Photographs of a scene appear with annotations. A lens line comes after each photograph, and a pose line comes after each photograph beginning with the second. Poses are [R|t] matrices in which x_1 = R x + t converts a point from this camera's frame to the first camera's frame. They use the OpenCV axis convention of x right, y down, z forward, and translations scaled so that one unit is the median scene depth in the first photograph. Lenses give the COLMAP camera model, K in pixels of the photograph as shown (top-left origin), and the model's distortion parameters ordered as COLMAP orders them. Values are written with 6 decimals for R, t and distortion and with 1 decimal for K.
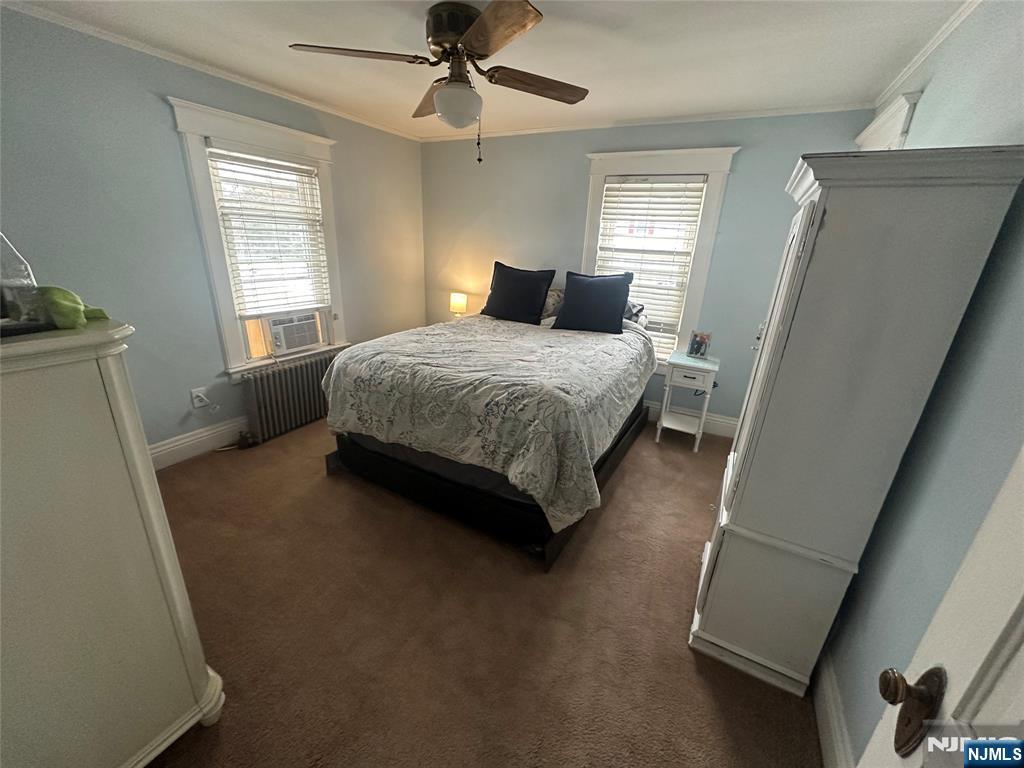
lens RADIAL K [[405.9, 0, 515.6], [0, 405.9, 383.0], [0, 0, 1]] dist [-0.003204, 0.000301]
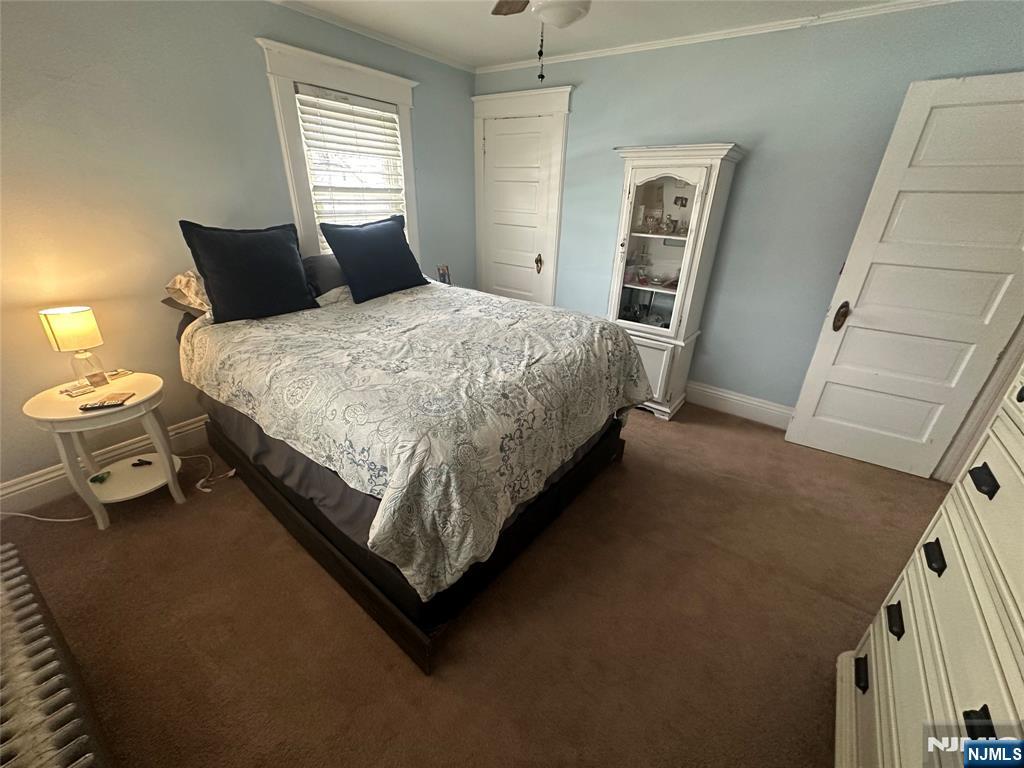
lens RADIAL K [[405.9, 0, 515.1], [0, 405.9, 381.2], [0, 0, 1]] dist [-0.003204, 0.000301]
pose [[0.159606, -0.454641, 0.876258, -0.783972], [0.311514, 0.865479, 0.392308, -0.282773], [-0.936742, 0.210352, 0.279762, 0.729147]]
